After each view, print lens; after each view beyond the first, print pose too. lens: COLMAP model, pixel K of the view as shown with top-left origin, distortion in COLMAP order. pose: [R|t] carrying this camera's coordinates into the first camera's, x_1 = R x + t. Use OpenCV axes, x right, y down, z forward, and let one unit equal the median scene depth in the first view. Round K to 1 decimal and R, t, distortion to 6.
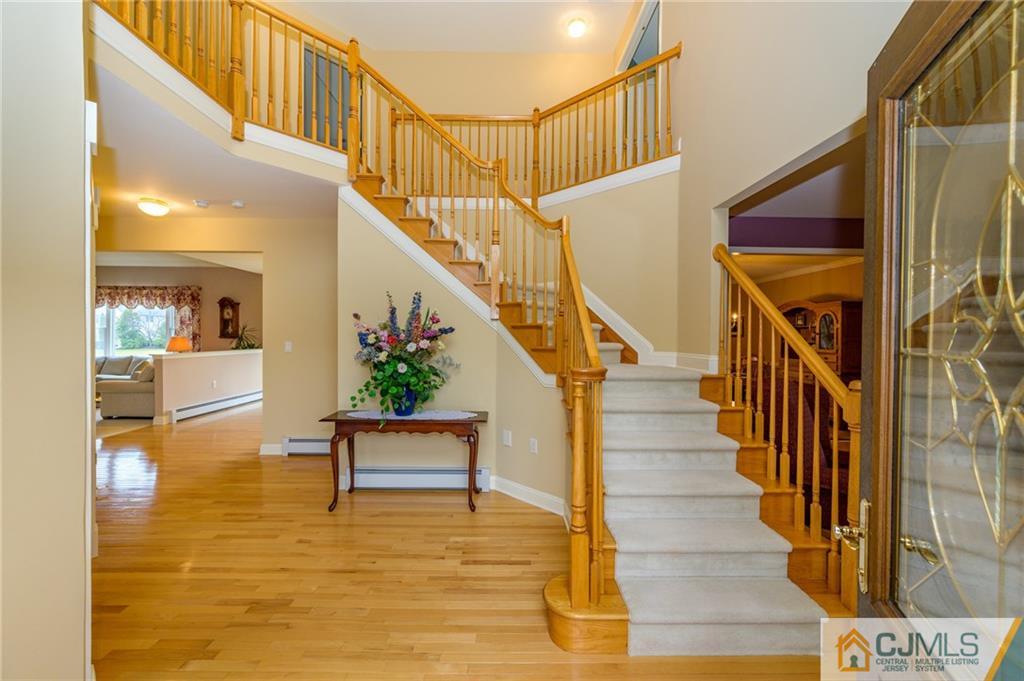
lens RADIAL K [[403.9, 0, 510.1], [0, 403.9, 342.3], [0, 0, 1]] dist [0.000858, -0.000296]
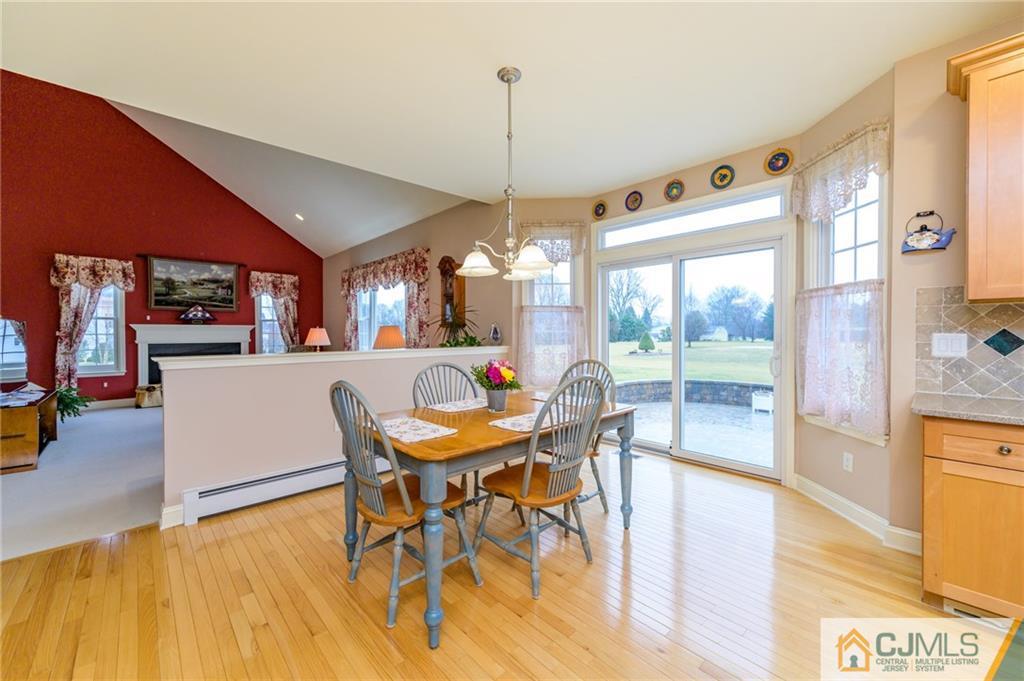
lens RADIAL K [[403.9, 0, 507.2], [0, 403.9, 335.7], [0, 0, 1]] dist [0.000858, -0.000296]
pose [[0.672511, -0.007254, -0.740051, -0.214872], [0.003024, 0.999971, -0.007054, 0.007036], [0.740081, 0.002506, 0.672513, 0.675197]]
